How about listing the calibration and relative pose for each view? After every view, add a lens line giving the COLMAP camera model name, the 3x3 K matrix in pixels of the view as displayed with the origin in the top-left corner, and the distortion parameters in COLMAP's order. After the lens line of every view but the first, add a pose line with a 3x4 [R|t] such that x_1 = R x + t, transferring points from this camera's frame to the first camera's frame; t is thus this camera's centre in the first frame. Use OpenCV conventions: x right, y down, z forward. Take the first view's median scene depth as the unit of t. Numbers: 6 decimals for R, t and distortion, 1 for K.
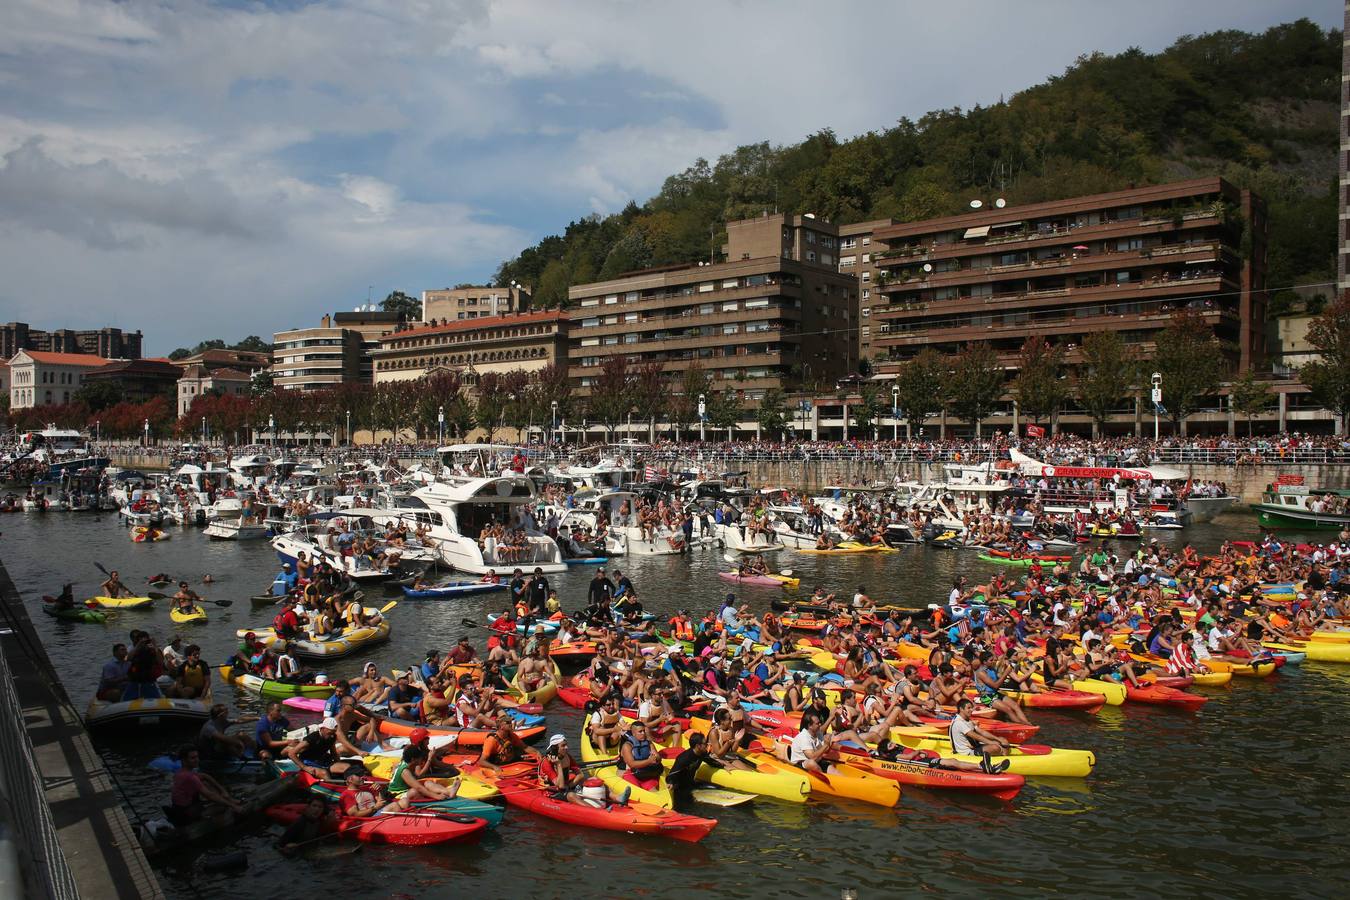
lens RADIAL K [[1083.5, 0, 675.0], [0, 1083.5, 450.0], [0, 0, 1]] dist [-0.108873, 0.165690]
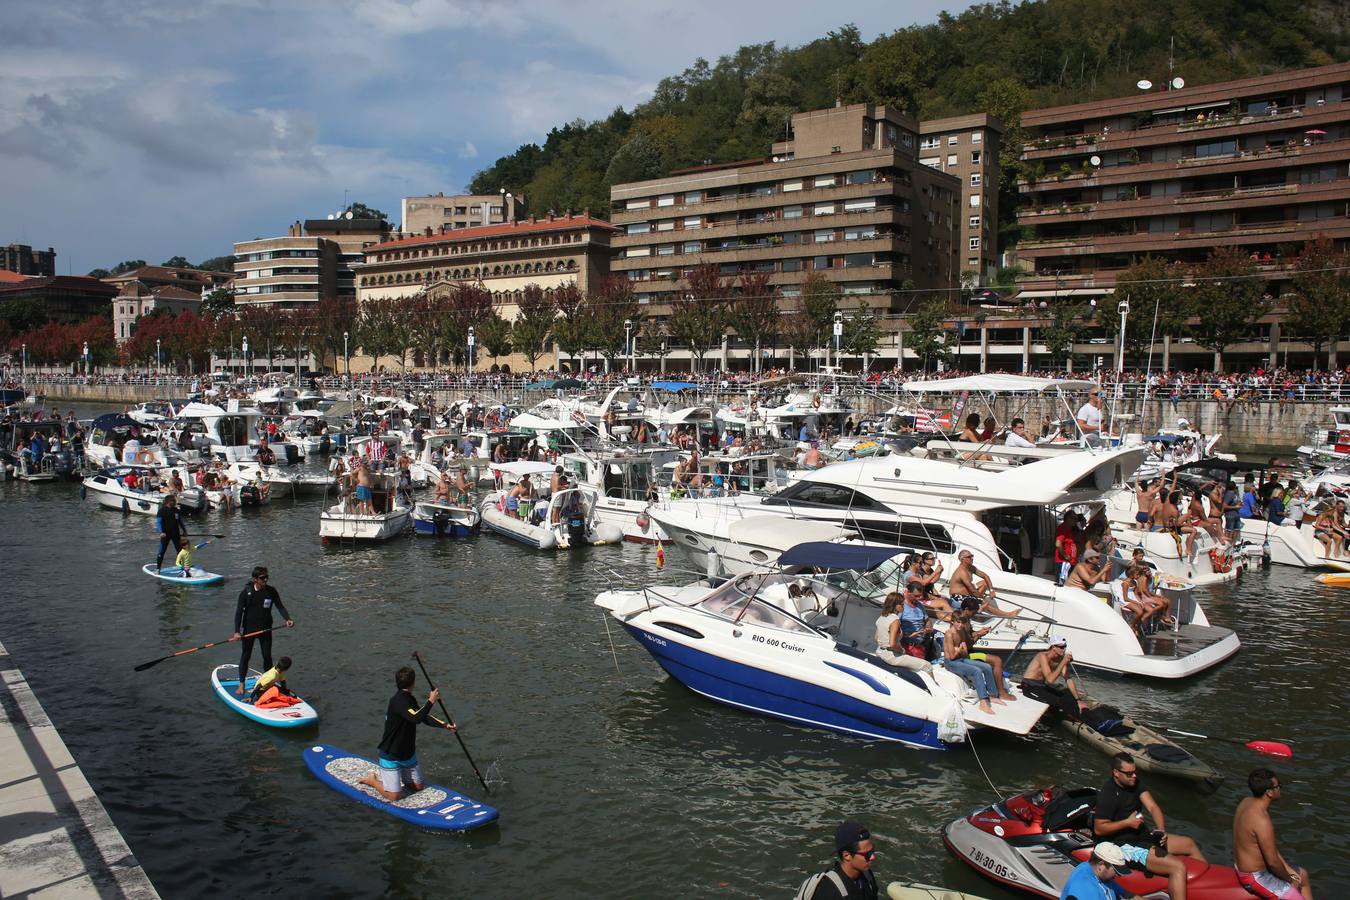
lens RADIAL K [[1083.5, 0, 675.0], [0, 1083.5, 450.0], [0, 0, 1]] dist [-0.108873, 0.165690]
pose [[0.997926, 0.000977, 0.064368, -0.102630], [-0.005173, 0.997868, 0.065057, -0.000914], [-0.064168, -0.065255, 0.995803, 0.150687]]
